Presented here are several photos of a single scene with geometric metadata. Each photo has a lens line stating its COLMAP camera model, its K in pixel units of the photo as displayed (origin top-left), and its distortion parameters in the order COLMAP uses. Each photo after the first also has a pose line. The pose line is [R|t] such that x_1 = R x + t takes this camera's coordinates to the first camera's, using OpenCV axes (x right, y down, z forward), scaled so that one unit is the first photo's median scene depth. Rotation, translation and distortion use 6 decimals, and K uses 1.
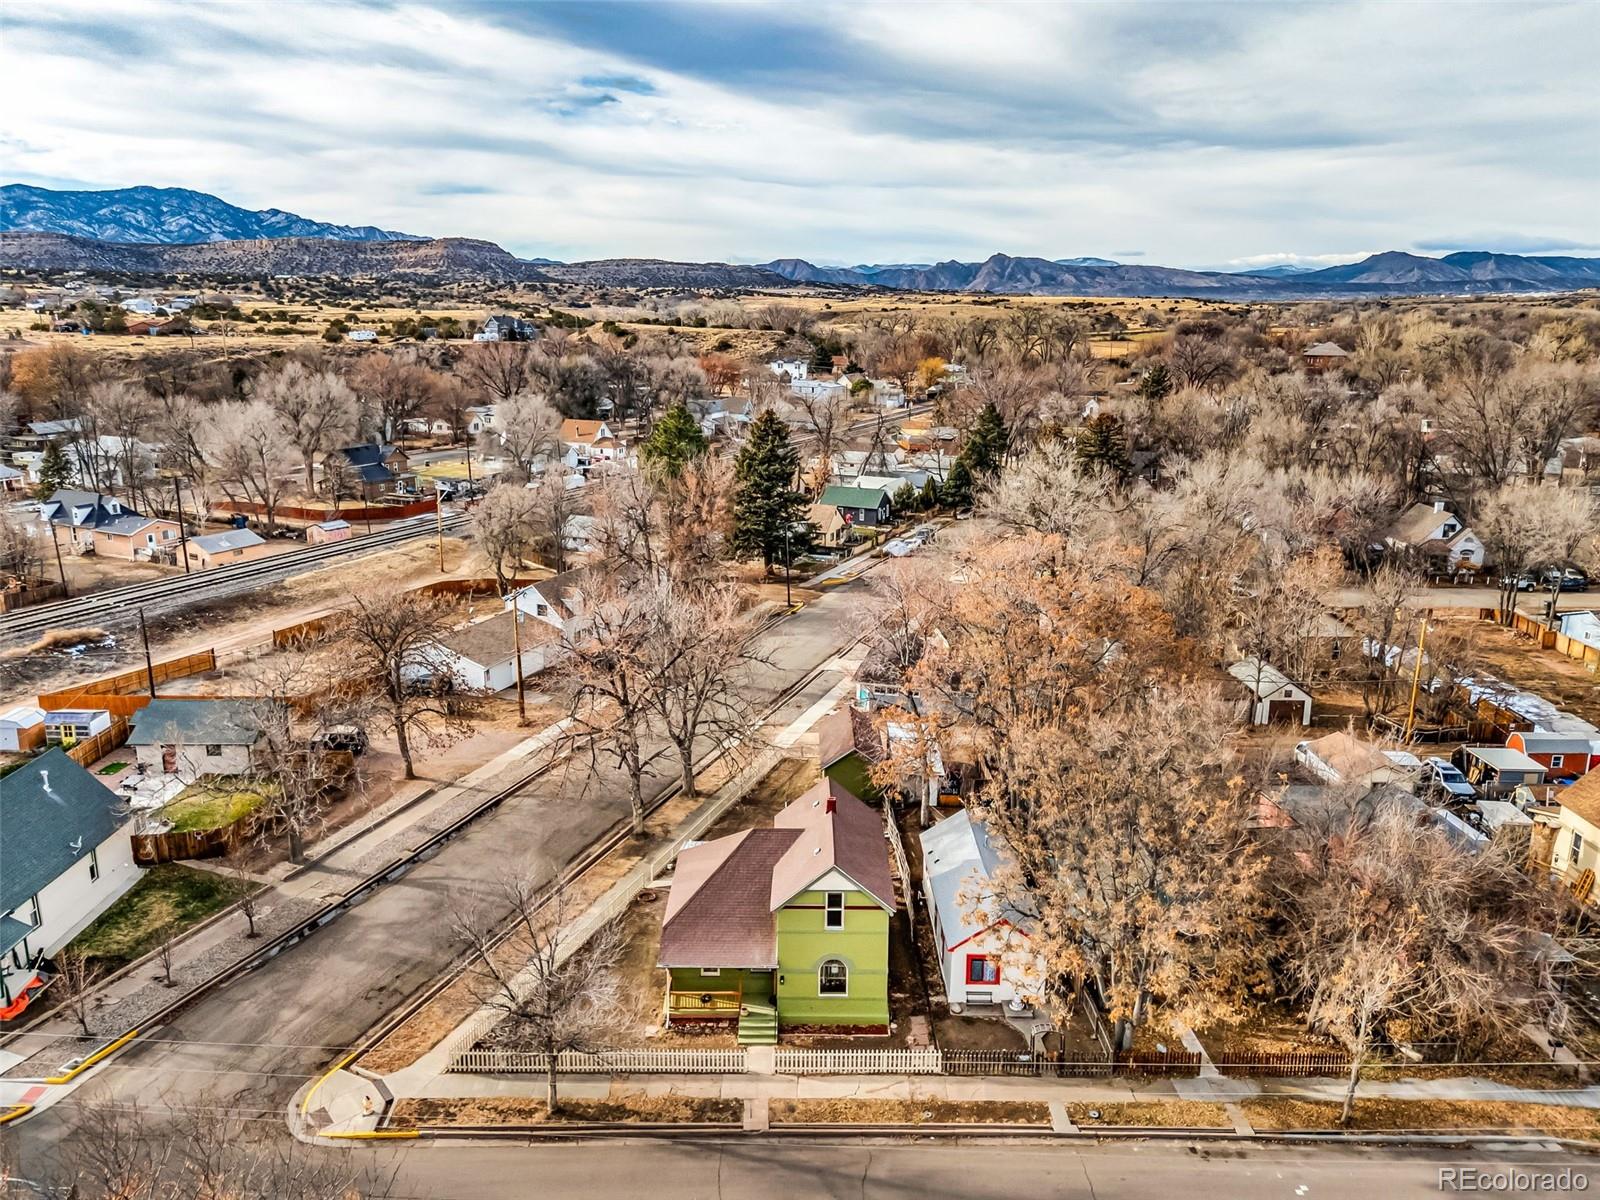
lens RADIAL K [[1184.6, 0, 802.6], [0, 1184.6, 557.3], [0, 0, 1]] dist [0.067952, -0.062229]
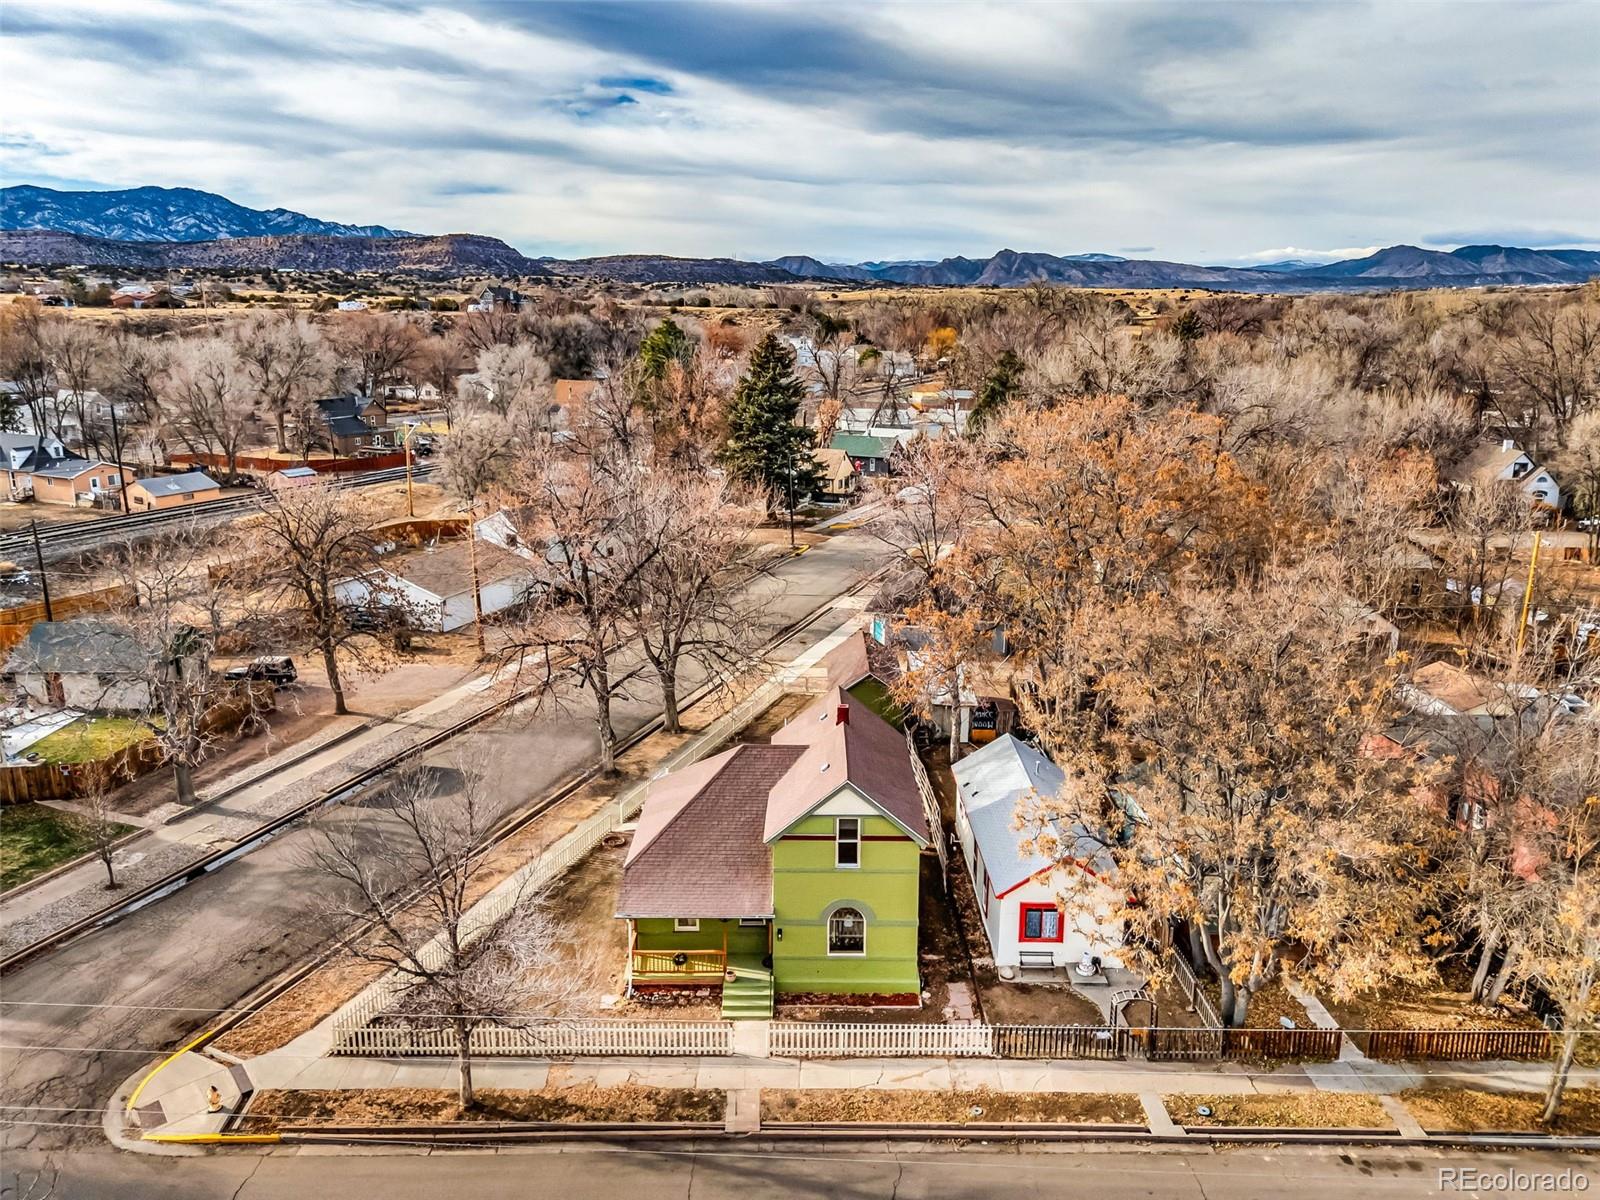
lens RADIAL K [[1184.6, 0, 802.6], [0, 1184.6, 557.3], [0, 0, 1]] dist [0.067952, -0.062229]
pose [[0.999976, -0.003276, -0.006031, 0.001468], [0.003285, 0.999994, 0.001450, 0.056787], [0.006026, -0.001470, 0.999981, 0.121159]]
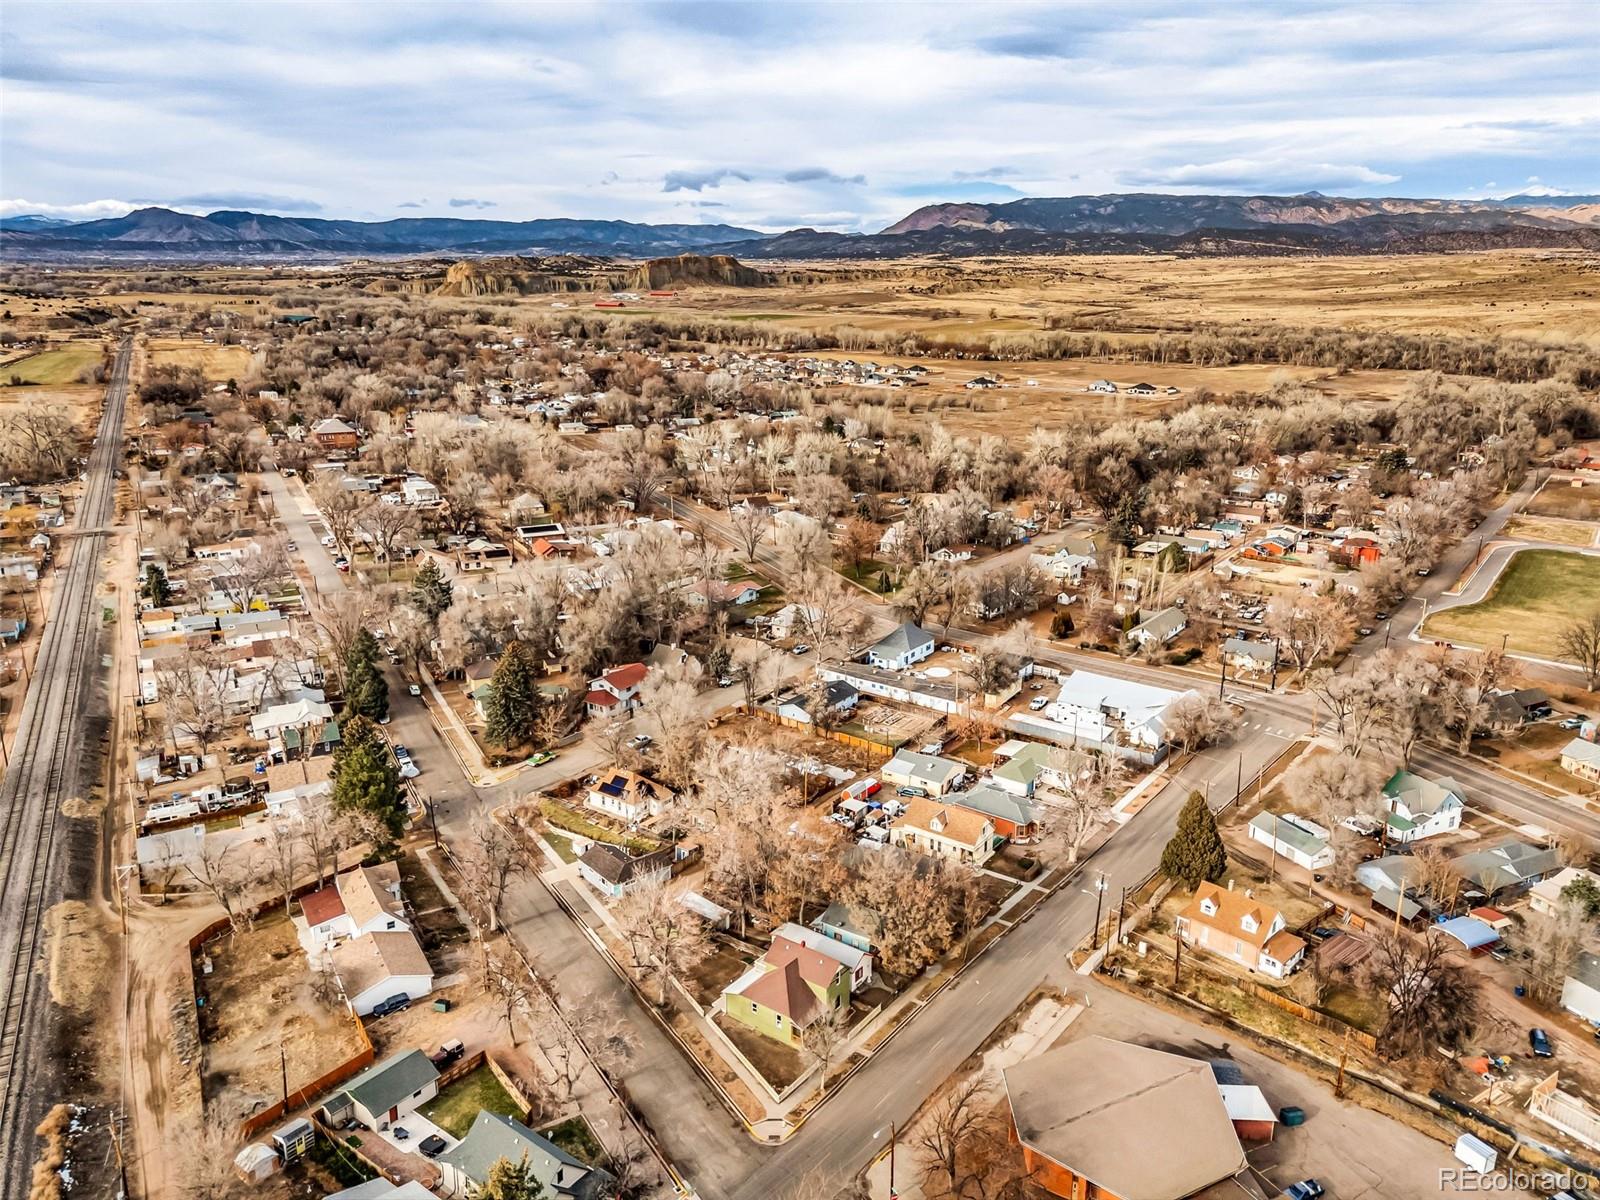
lens RADIAL K [[1175.0, 0, 796.1], [0, 1175.0, 594.9], [0, 0, 1]] dist [0.068594, -0.063462]
pose [[0.602214, -0.224543, 0.766107, -0.958236], [0.169748, 0.973702, 0.151954, -0.495485], [-0.780080, 0.038536, 0.624492, -0.327016]]
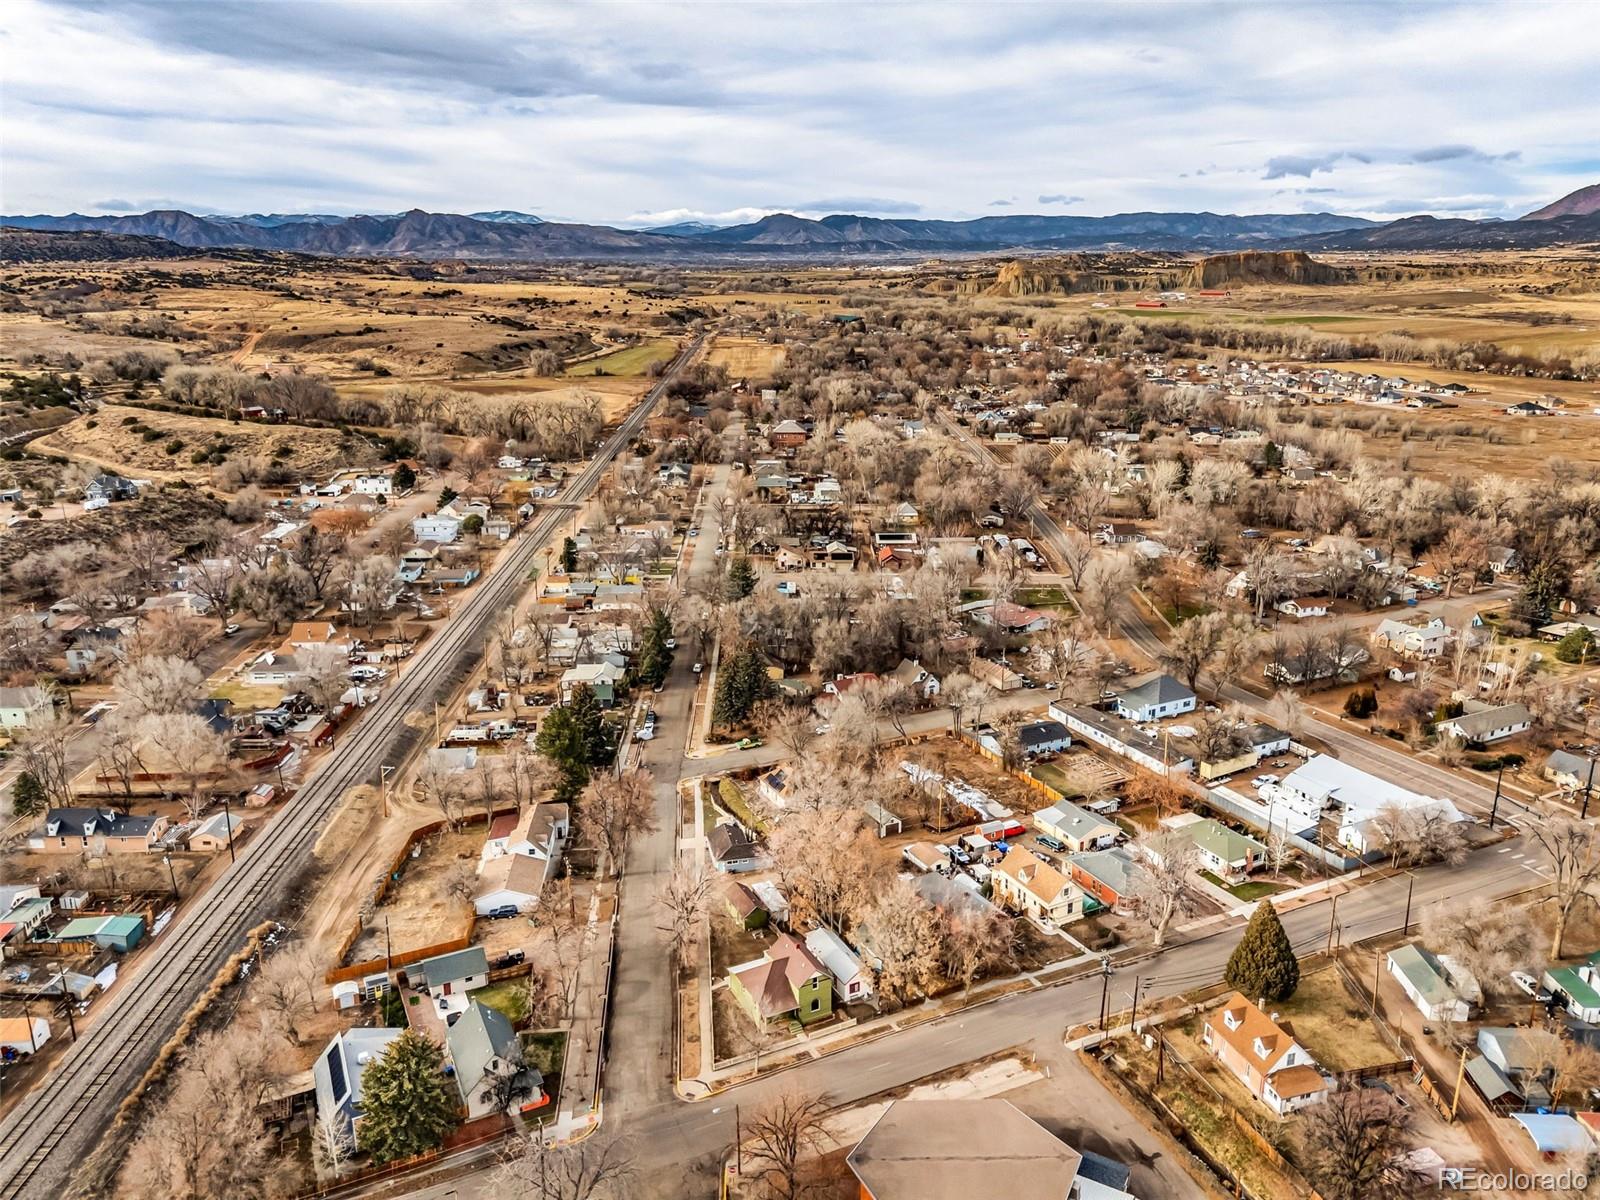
lens RADIAL K [[1175.0, 0, 796.1], [0, 1175.0, 594.9], [0, 0, 1]] dist [0.068594, -0.063462]
pose [[0.896698, -0.133411, 0.422059, -0.578107], [0.102995, 0.990213, 0.094181, -0.486051], [-0.430493, -0.040982, 0.901663, -0.826351]]
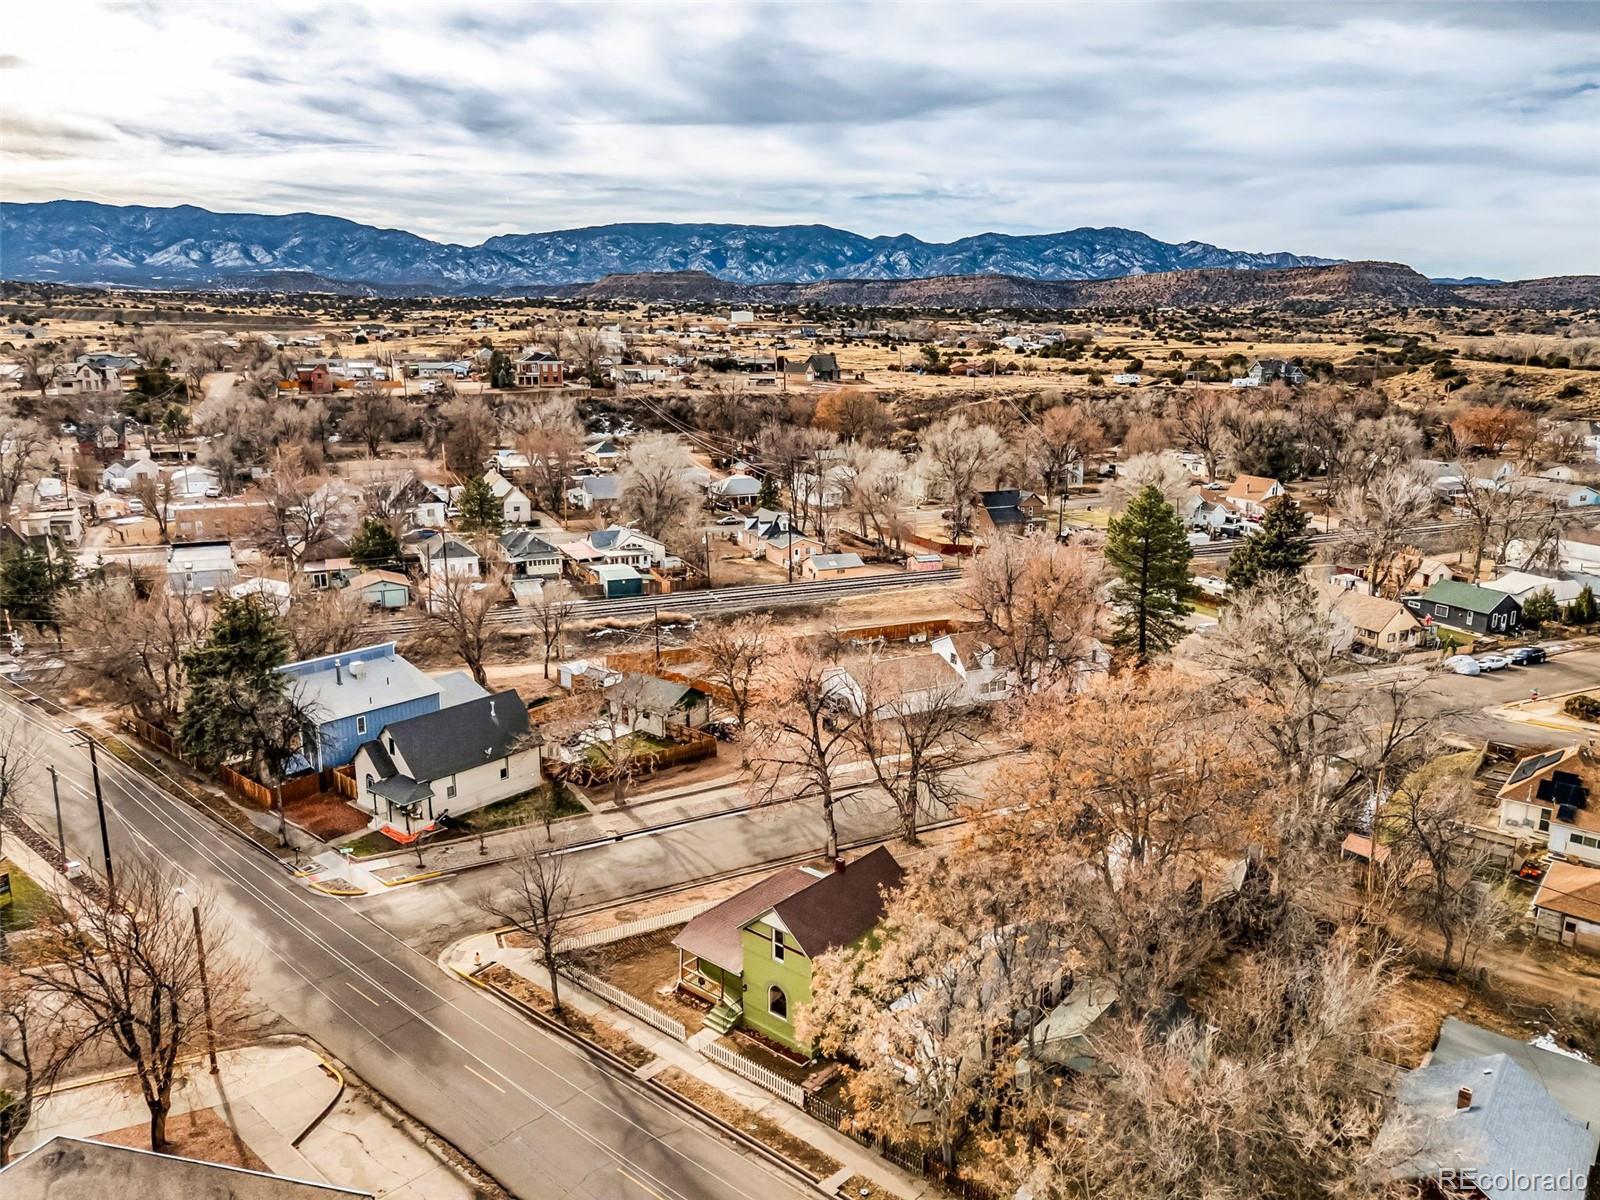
lens RADIAL K [[1175.0, 0, 796.1], [0, 1175.0, 594.9], [0, 0, 1]] dist [0.068594, -0.063462]
pose [[0.754925, 0.141517, -0.640360, 0.374726], [-0.134732, 0.989079, 0.059746, -0.062090], [0.641822, 0.041173, 0.765748, 0.045868]]
